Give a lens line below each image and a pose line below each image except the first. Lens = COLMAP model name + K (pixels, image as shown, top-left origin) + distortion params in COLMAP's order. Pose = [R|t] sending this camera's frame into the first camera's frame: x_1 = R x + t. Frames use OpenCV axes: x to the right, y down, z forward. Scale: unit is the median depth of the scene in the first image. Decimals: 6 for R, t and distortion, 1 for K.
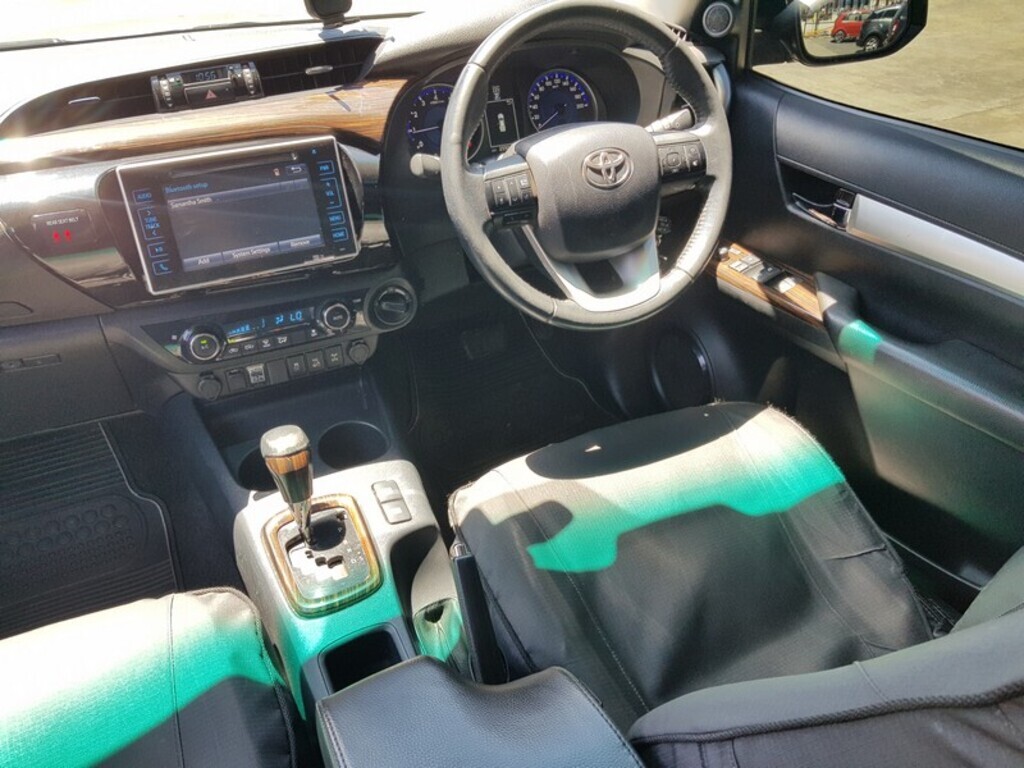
lens RADIAL K [[804.1, 0, 512.0], [0, 804.1, 384.0], [0, 0, 1]] dist [0.054108, -0.061694]
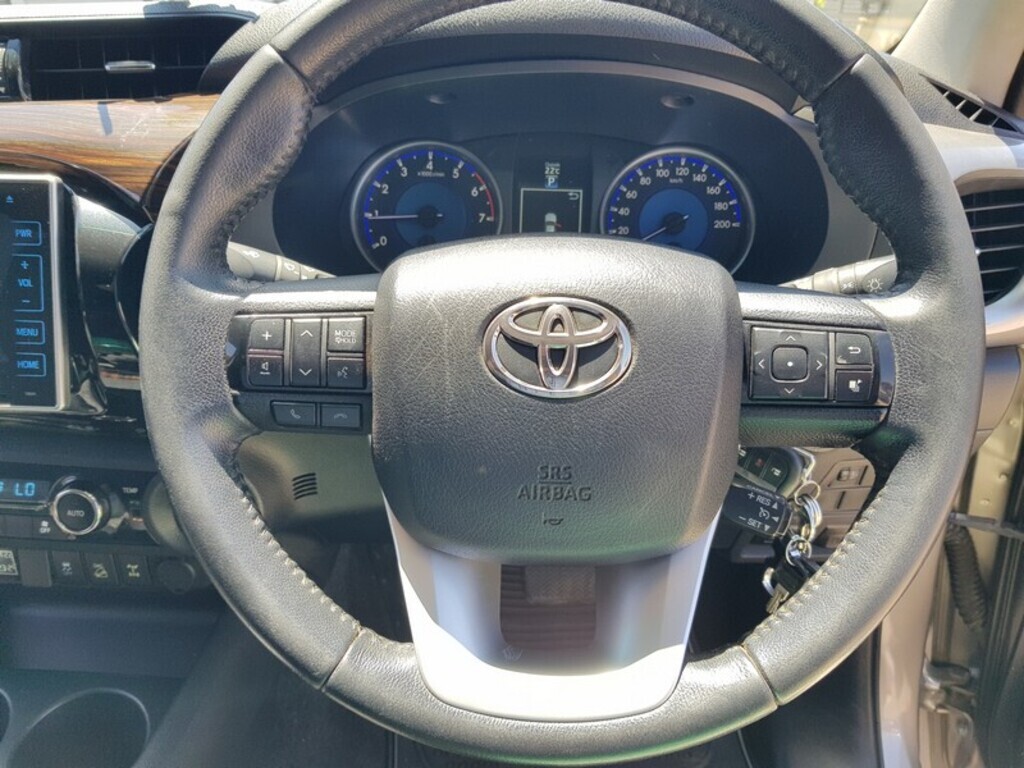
lens RADIAL K [[804.1, 0, 512.0], [0, 804.1, 384.0], [0, 0, 1]] dist [0.054108, -0.061694]
pose [[0.880782, 0.220814, -0.418884, 0.240768], [-0.283532, 0.954438, -0.093049, -0.194952], [0.379252, 0.200723, 0.903260, 0.610495]]
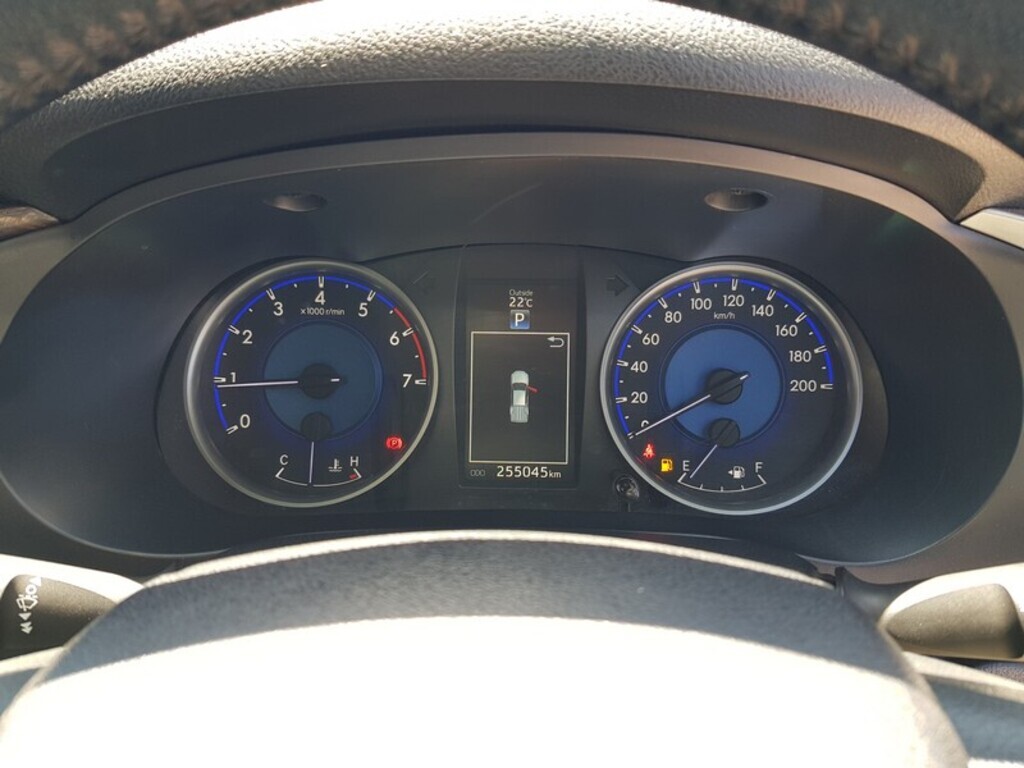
lens RADIAL K [[783.7, 0, 522.3], [0, 783.7, 381.9], [0, 0, 1]] dist [0.062990, -0.120316]
pose [[0.882290, 0.180072, -0.434900, 0.142604], [-0.265248, 0.953468, -0.143328, -0.326357], [0.388853, 0.241813, 0.888999, 0.825299]]
